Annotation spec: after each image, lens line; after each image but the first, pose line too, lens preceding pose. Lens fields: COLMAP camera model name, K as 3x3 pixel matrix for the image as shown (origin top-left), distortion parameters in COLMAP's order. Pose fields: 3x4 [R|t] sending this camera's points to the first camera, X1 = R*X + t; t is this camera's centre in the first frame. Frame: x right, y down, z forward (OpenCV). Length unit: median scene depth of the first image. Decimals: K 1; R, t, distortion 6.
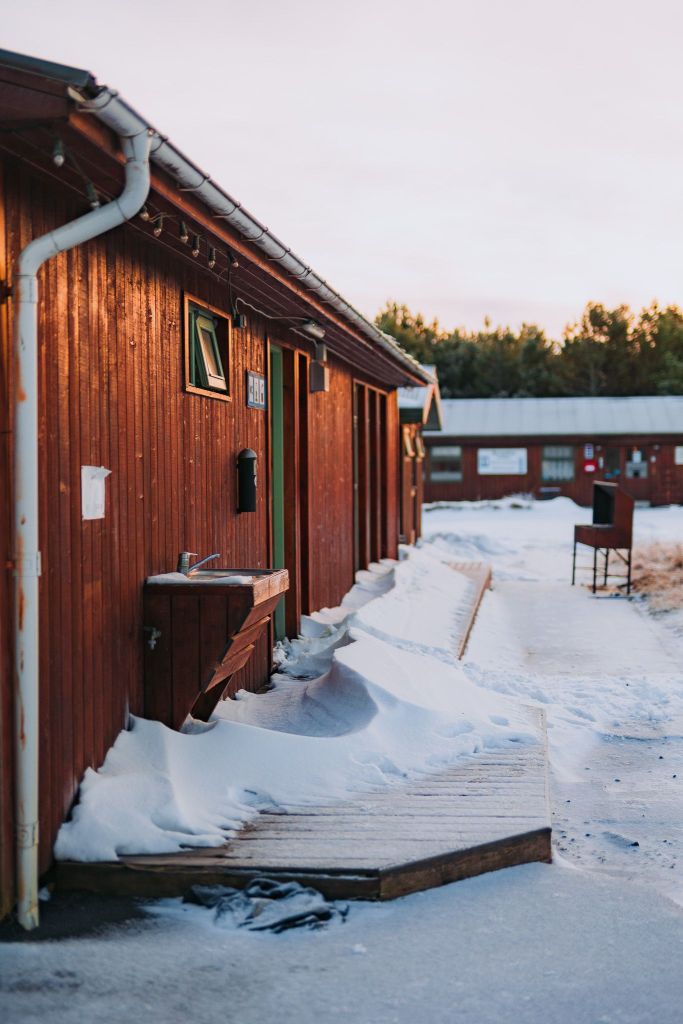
lens RADIAL K [[1443.3, 0, 342.6], [0, 1443.3, 512.2], [0, 0, 1]] dist [0.018885, 0.000000]
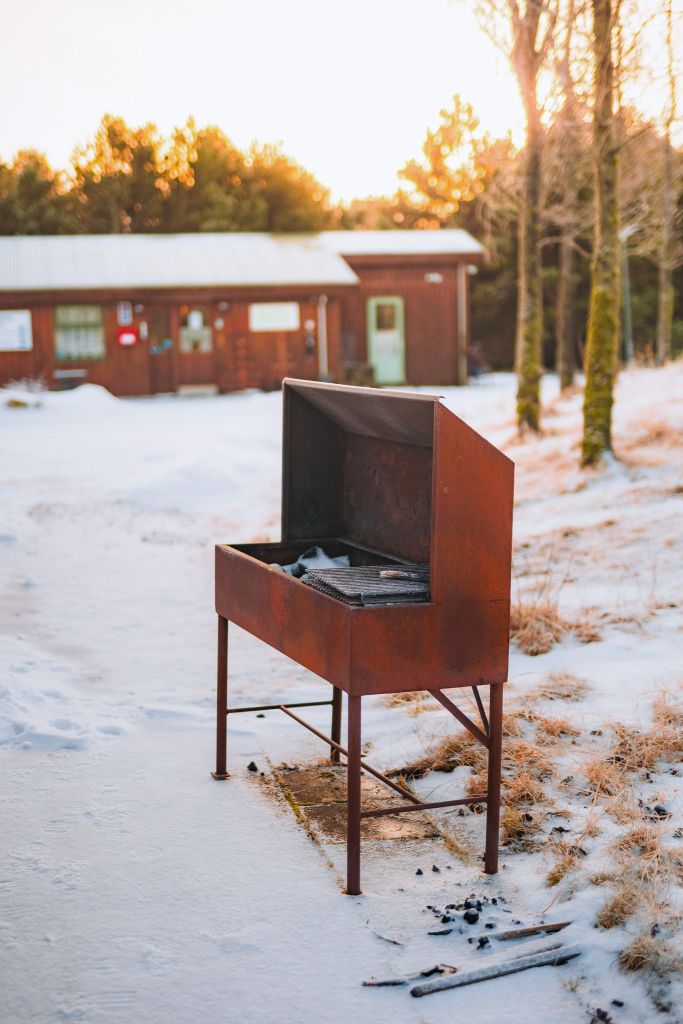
lens RADIAL K [[1443.3, 0, 343.4], [0, 1443.3, 512.0], [0, 0, 1]] dist [0.018885, 0.000000]
pose [[0.943722, -0.061144, 0.325038, 0.043065], [0.032459, 0.995141, 0.092959, -0.009594], [-0.329142, -0.077178, 0.941121, 0.328756]]
